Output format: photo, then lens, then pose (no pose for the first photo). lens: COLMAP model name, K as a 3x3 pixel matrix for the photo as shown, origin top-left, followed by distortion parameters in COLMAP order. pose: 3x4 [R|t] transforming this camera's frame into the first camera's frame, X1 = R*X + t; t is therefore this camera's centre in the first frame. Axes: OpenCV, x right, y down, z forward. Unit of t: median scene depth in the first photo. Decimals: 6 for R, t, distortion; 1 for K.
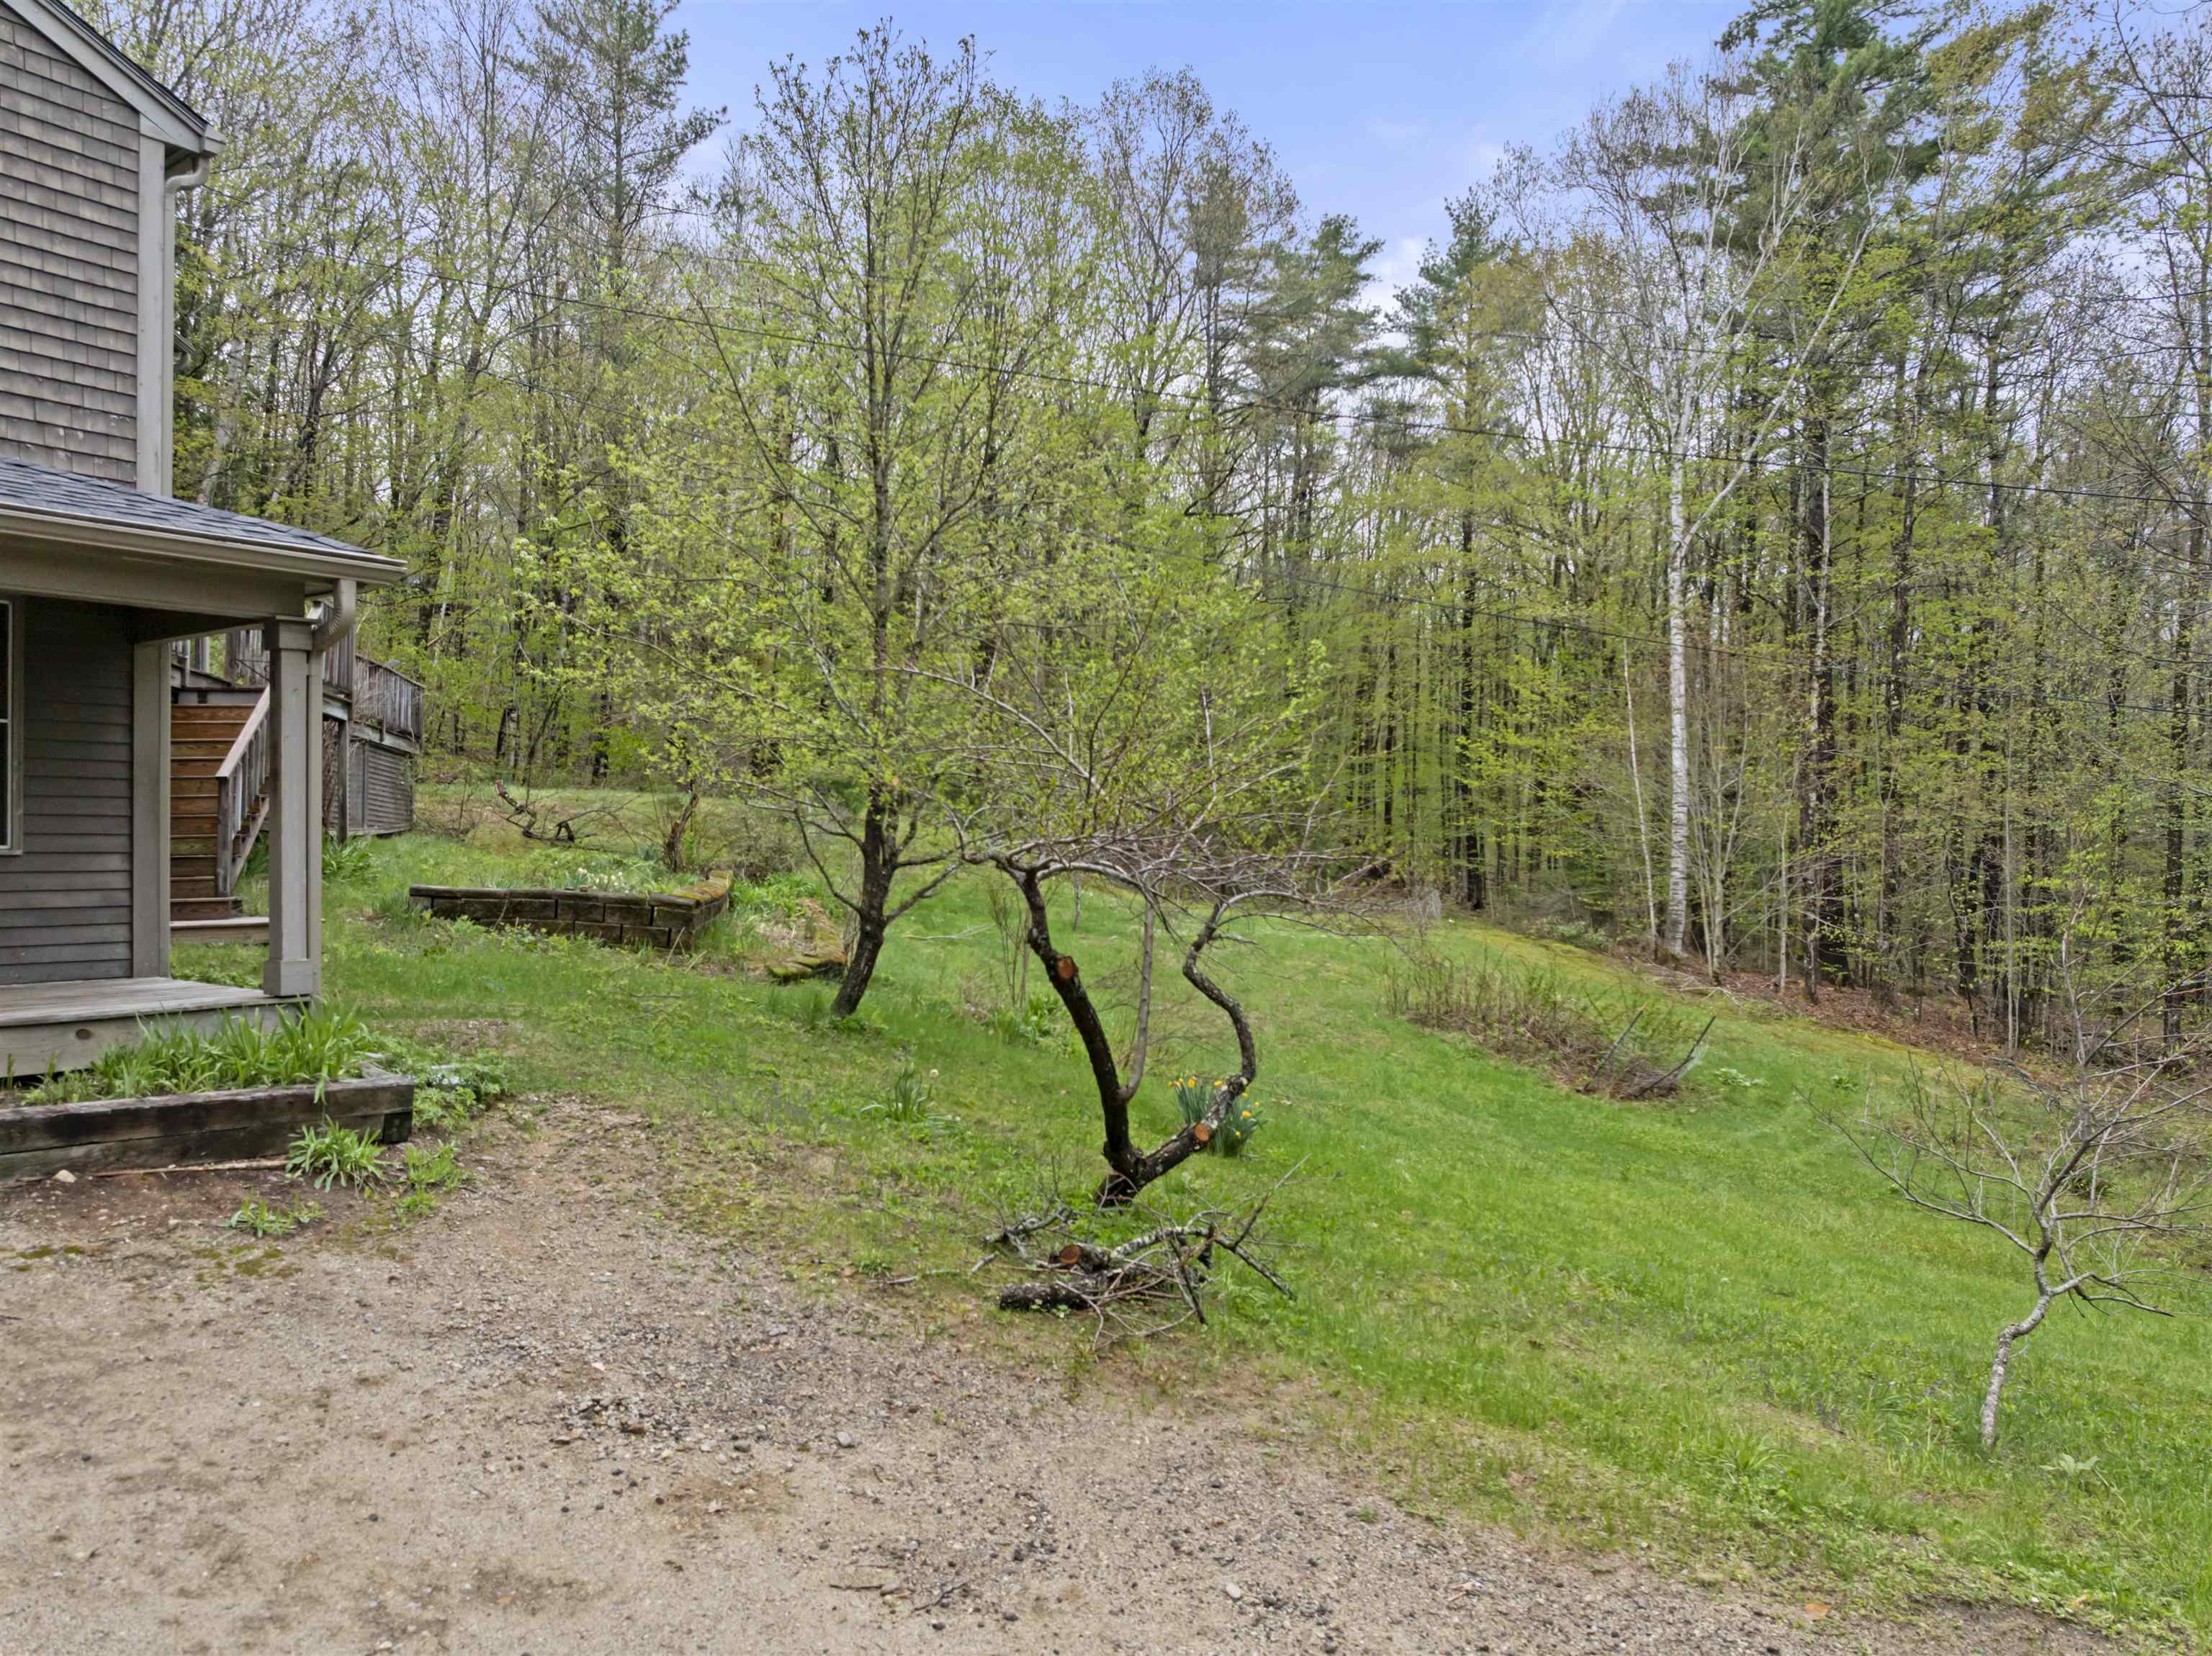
lens RADIAL K [[1566.6, 0, 1105.5], [0, 1566.6, 844.3], [0, 0, 1]] dist [-0.034922, -0.001184]
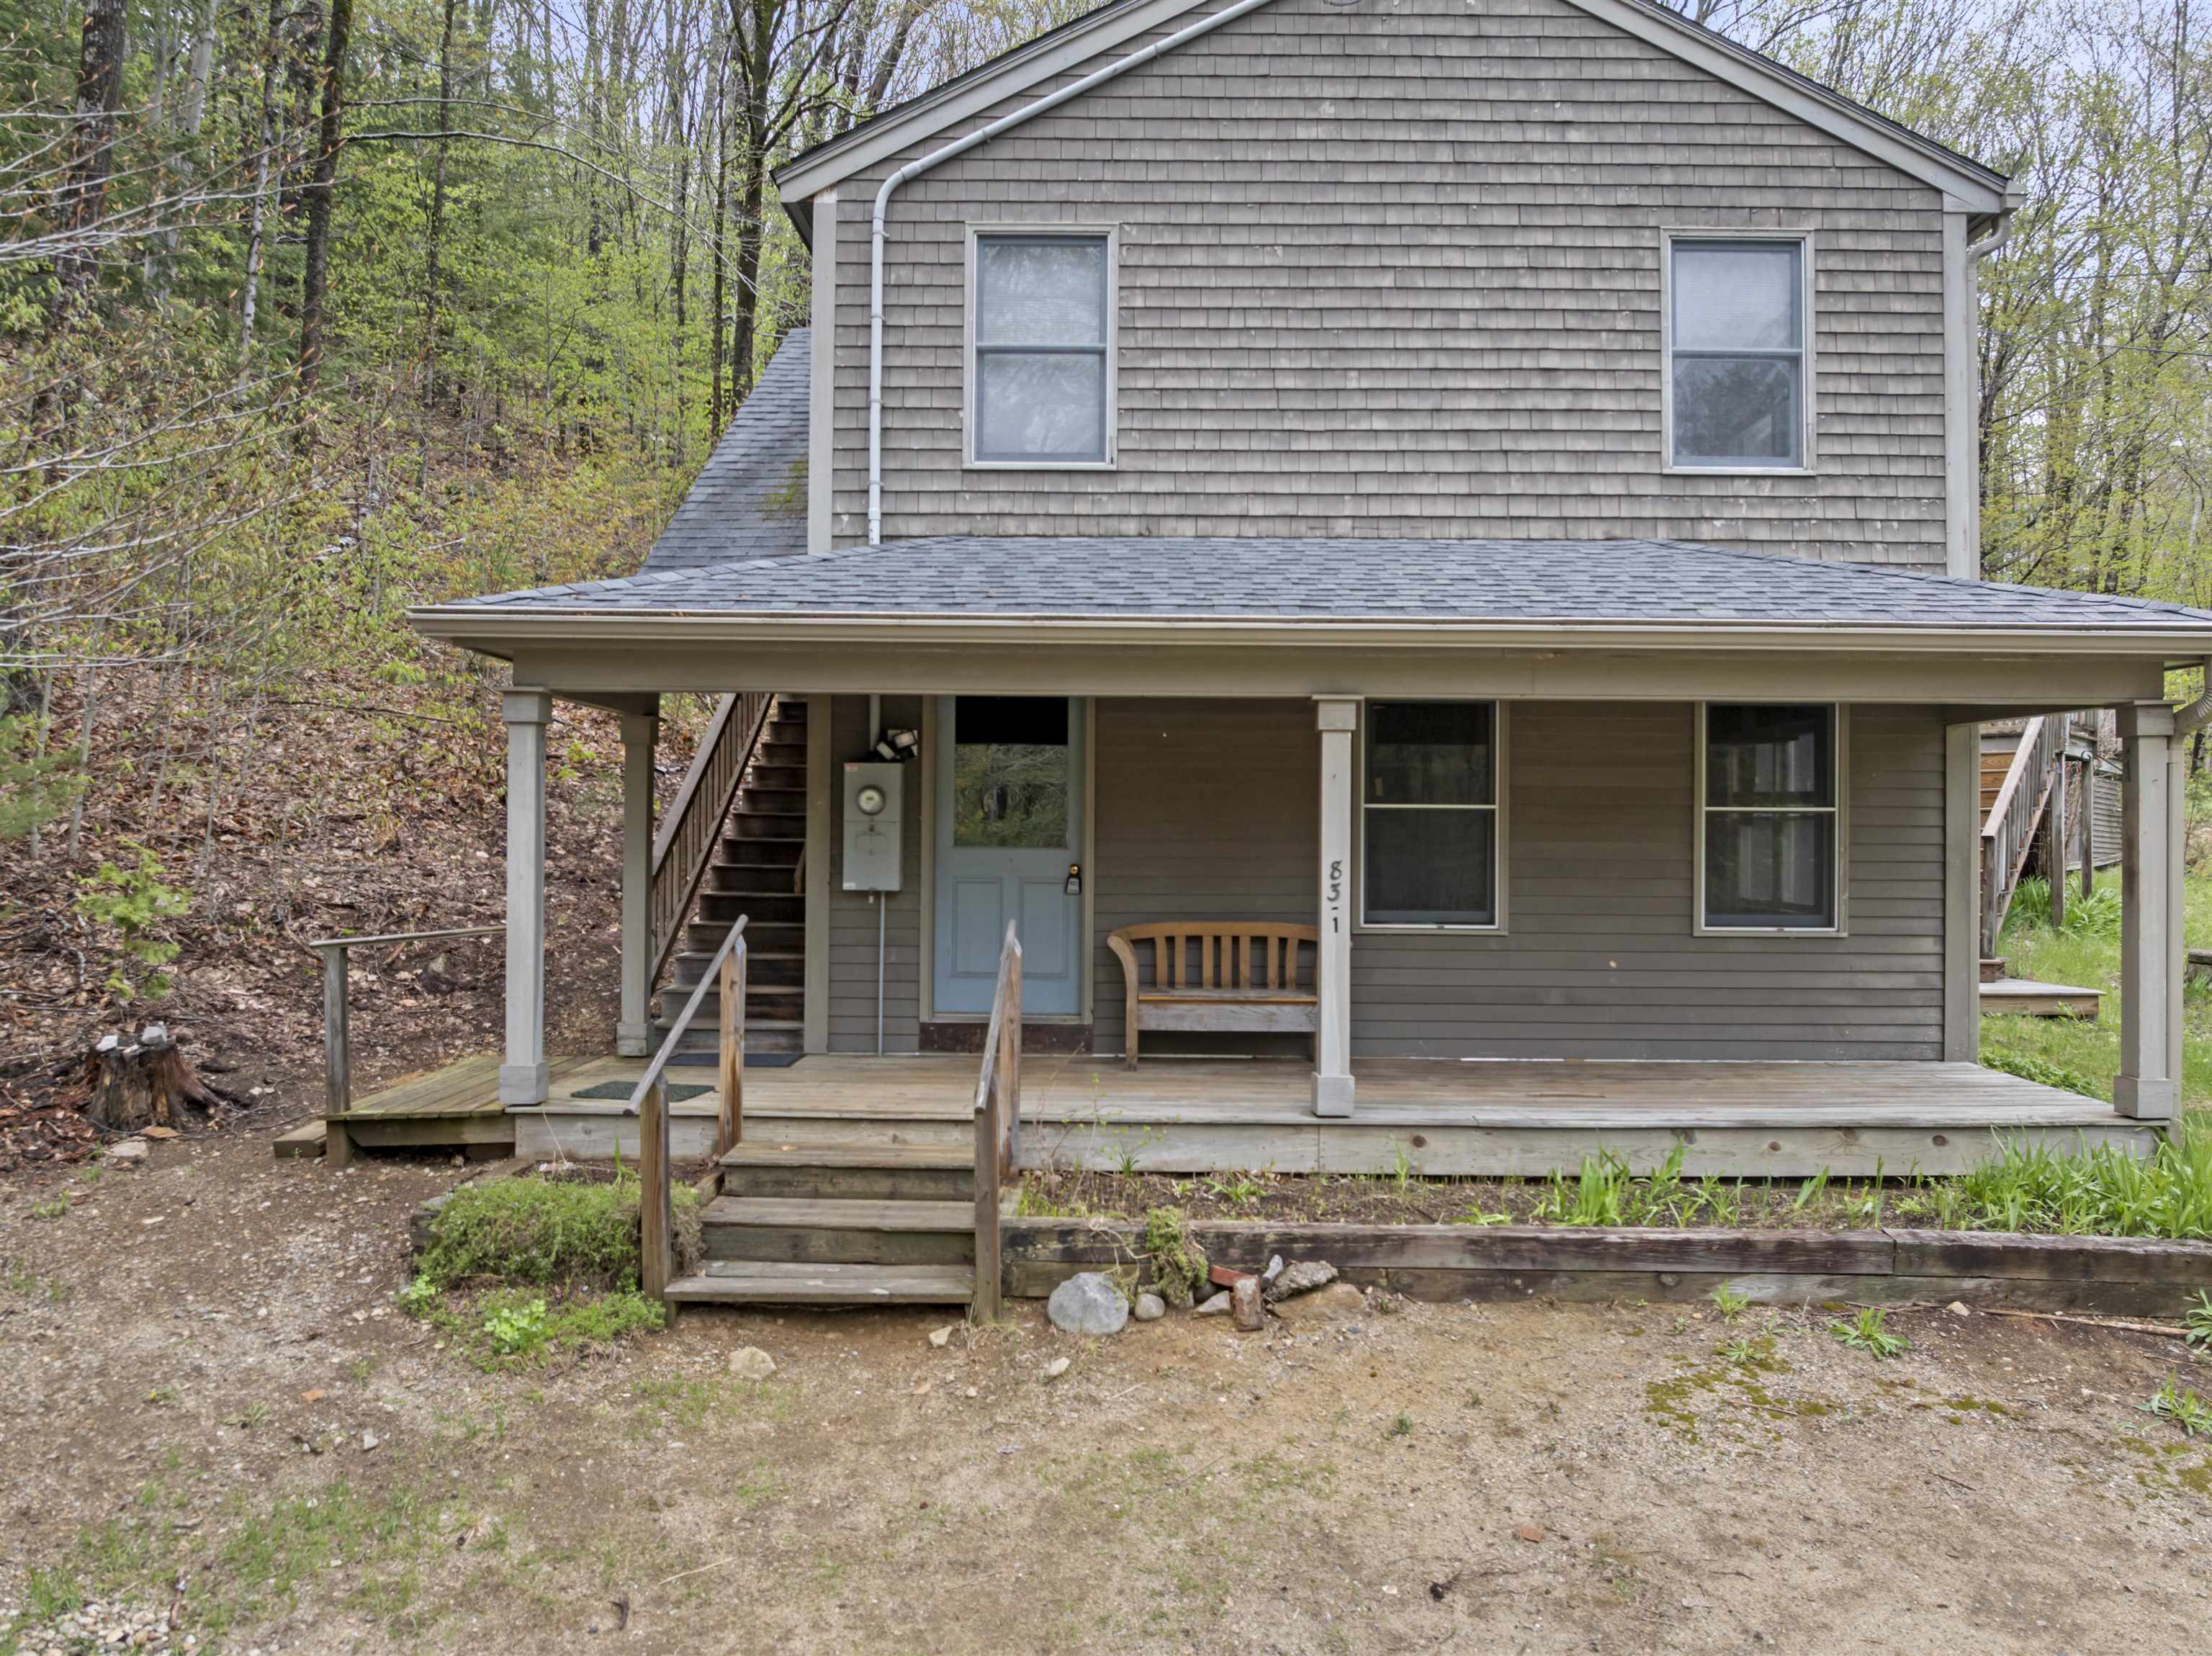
lens RADIAL K [[1566.6, 0, 1141.7], [0, 1566.6, 826.5], [0, 0, 1]] dist [-0.034922, -0.001184]
pose [[0.581037, -0.001069, -0.813876, -0.122276], [-0.005692, 0.999969, -0.005378, -0.059020], [0.813857, 0.007758, 0.581013, -0.002084]]
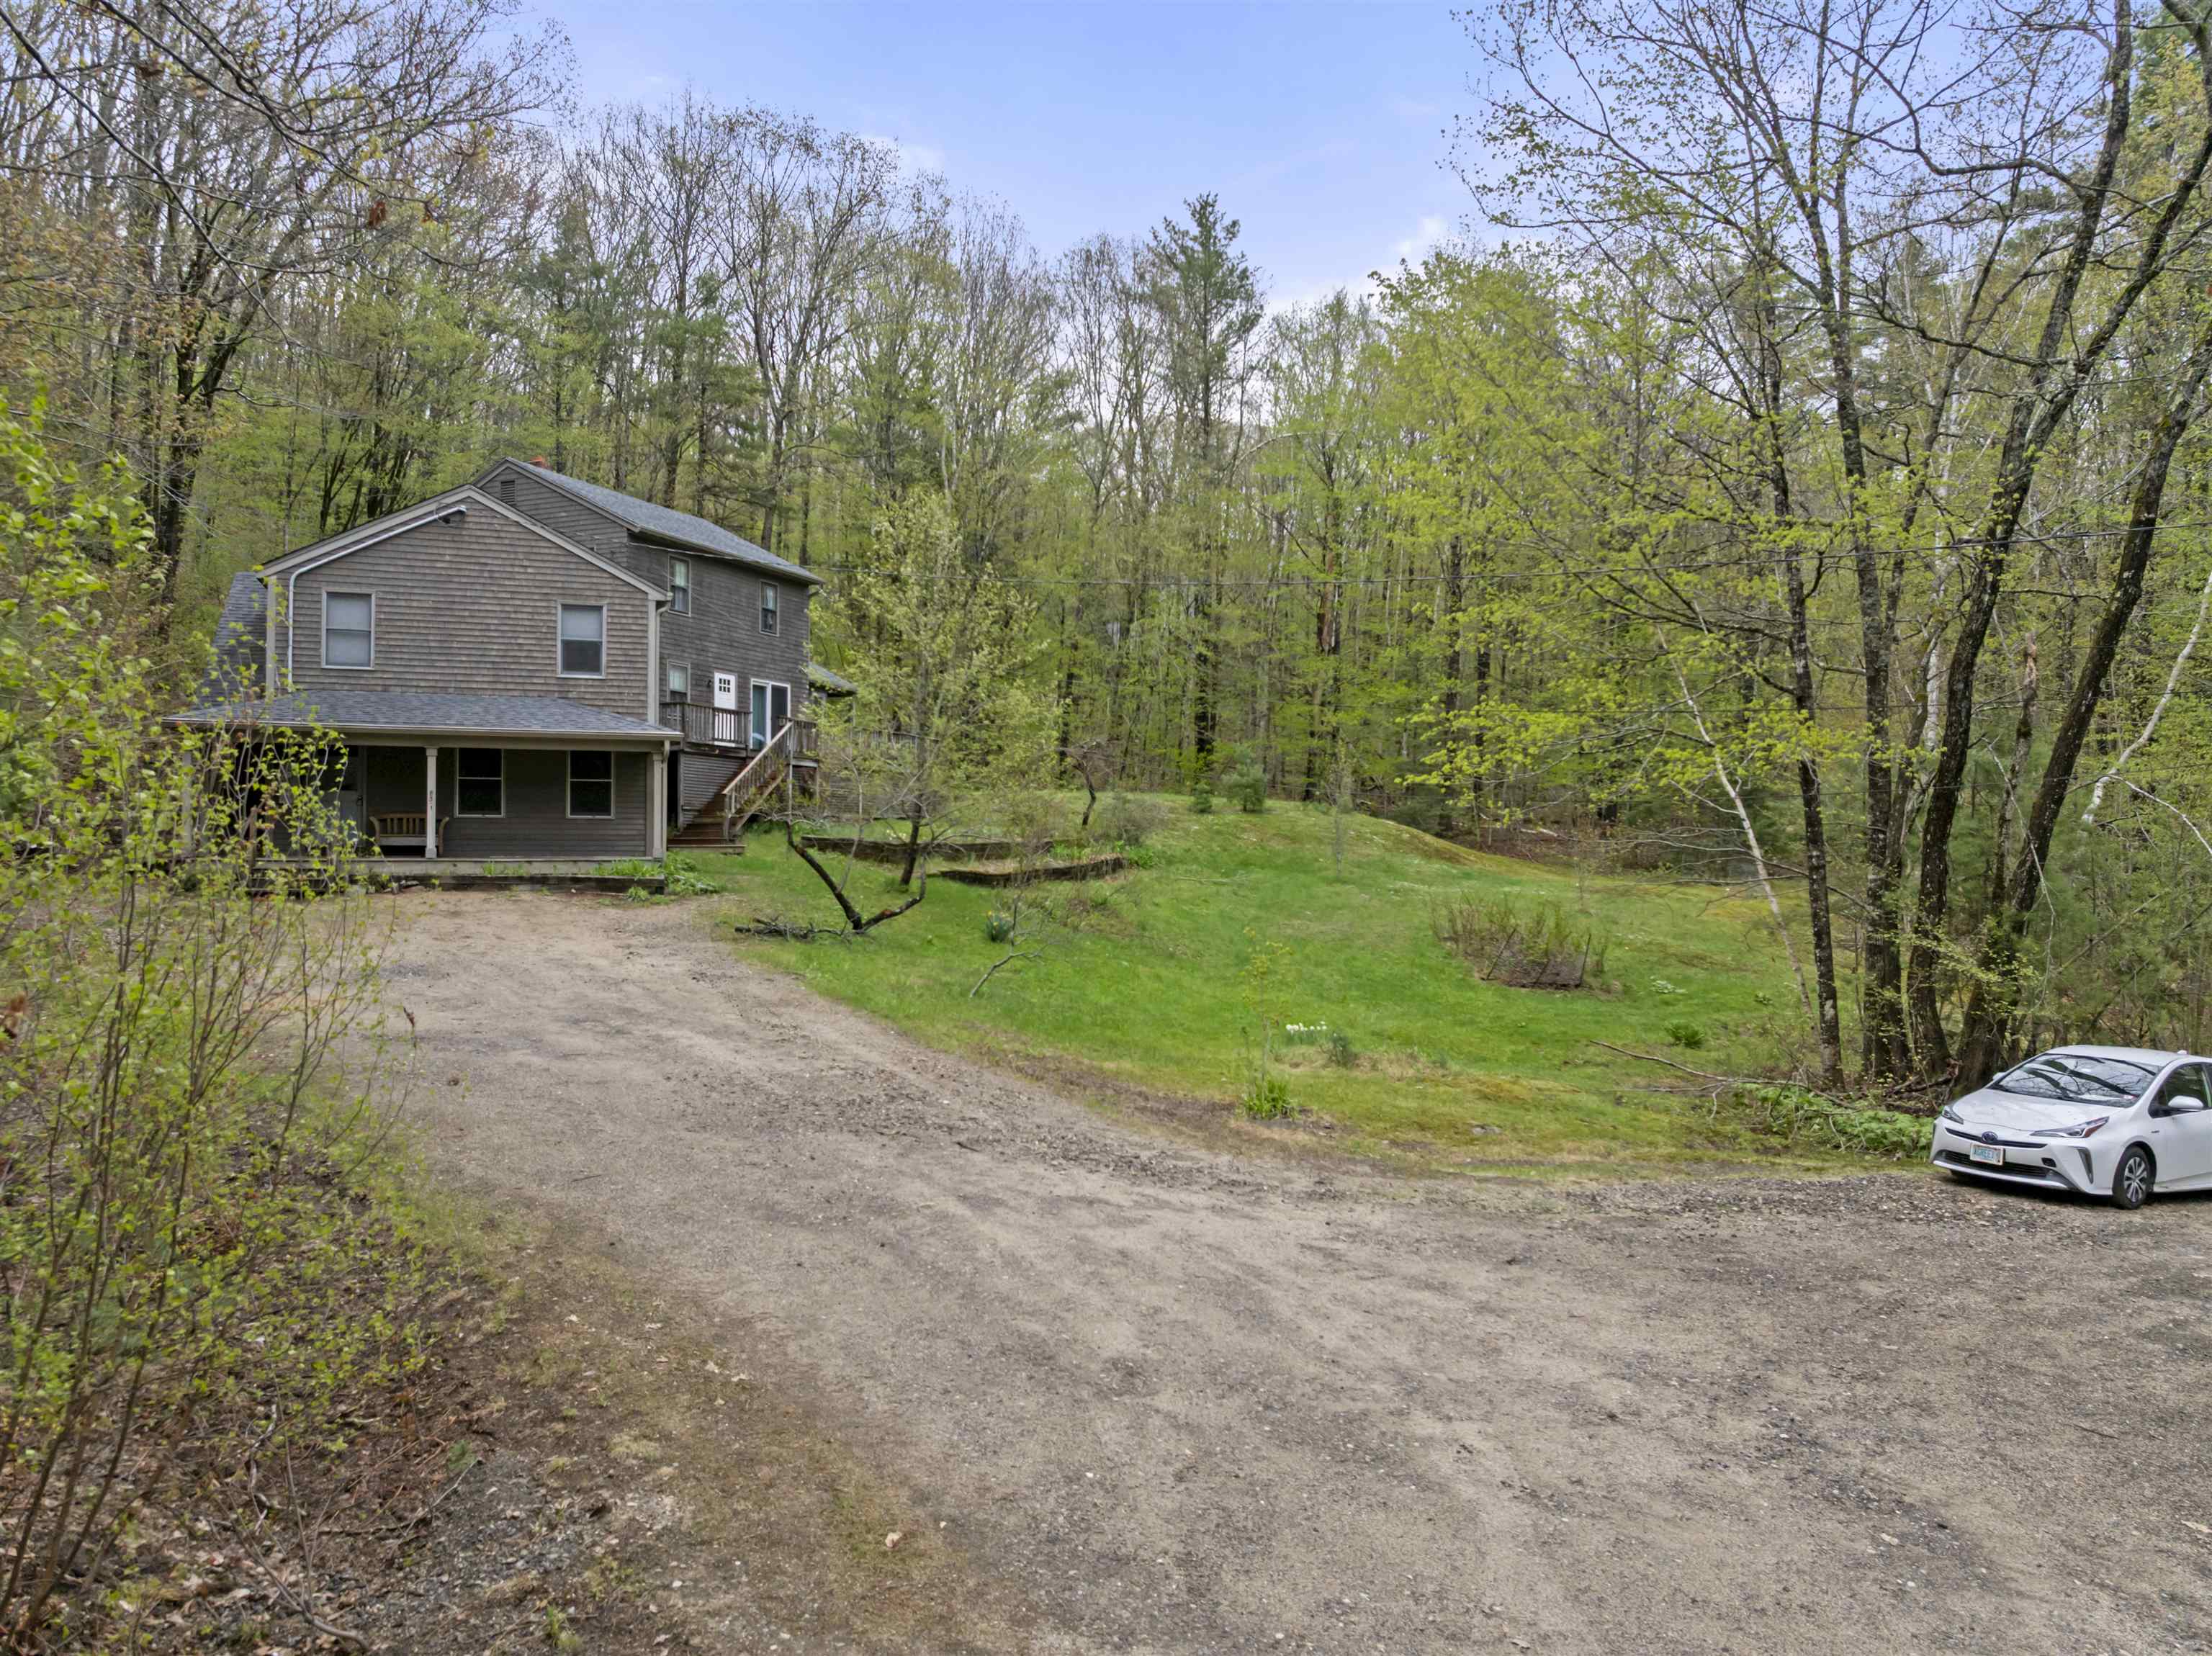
lens RADIAL K [[1566.6, 0, 1107.5], [0, 1566.6, 812.0], [0, 0, 1]] dist [-0.034922, -0.001184]
pose [[0.842450, -0.006372, -0.538736, 2.072571], [-0.002859, 0.999863, -0.016296, 0.043281], [0.538766, 0.015269, 0.842317, -1.325191]]
